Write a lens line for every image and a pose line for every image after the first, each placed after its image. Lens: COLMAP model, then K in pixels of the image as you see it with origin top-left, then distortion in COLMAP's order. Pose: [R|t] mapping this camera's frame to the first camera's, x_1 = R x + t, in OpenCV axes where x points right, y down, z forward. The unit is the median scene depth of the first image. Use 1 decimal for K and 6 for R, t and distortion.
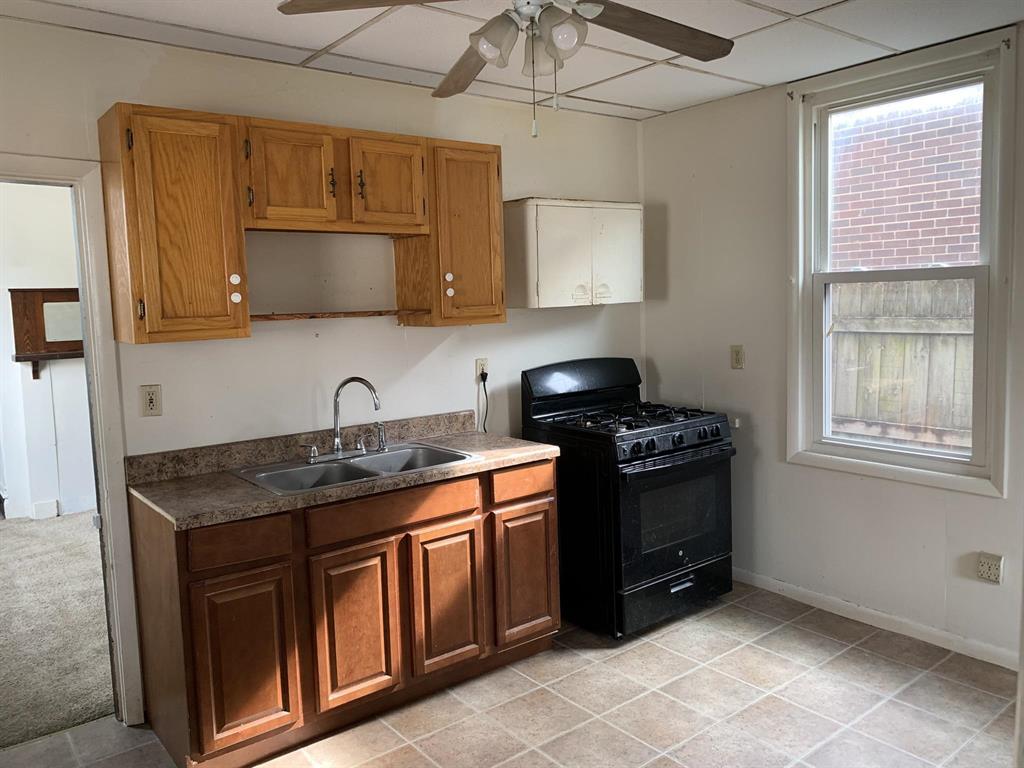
lens RADIAL K [[785.1, 0, 507.9], [0, 785.1, 377.1], [0, 0, 1]] dist [0.018315, -0.032075]
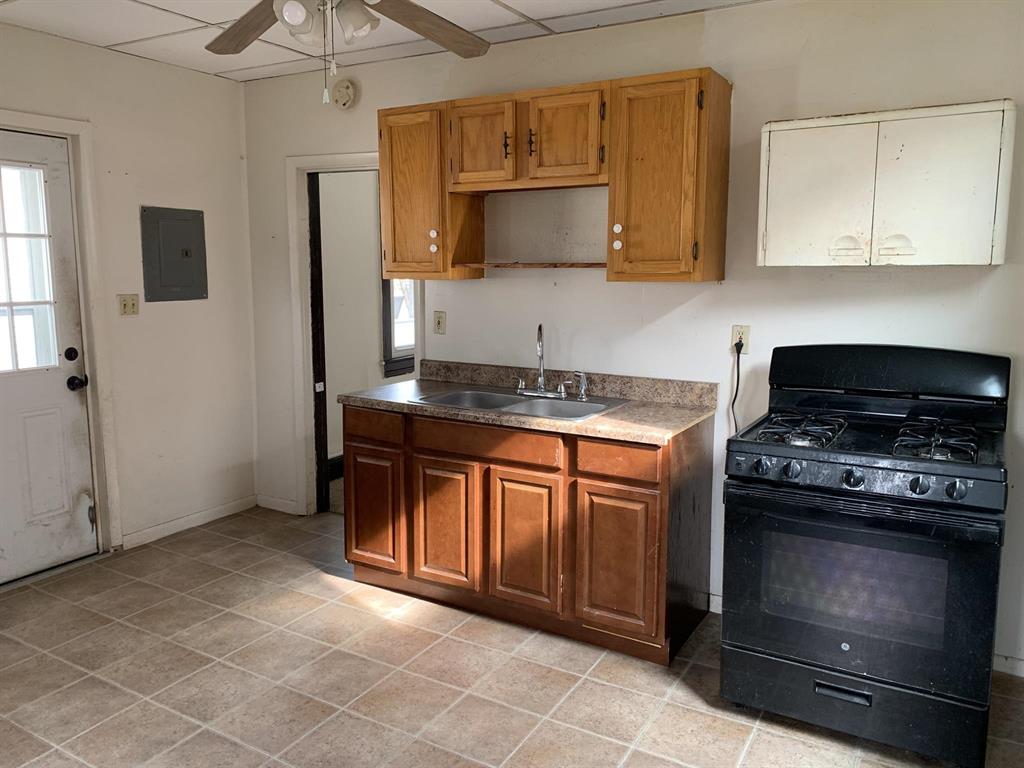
lens RADIAL K [[785.1, 0, 505.4], [0, 785.1, 386.3], [0, 0, 1]] dist [0.018315, -0.032075]
pose [[0.355257, 0.177318, -0.917797, 0.818039], [-0.104419, 0.983226, 0.149541, -0.073177], [0.928918, 0.042710, 0.367814, 0.571752]]
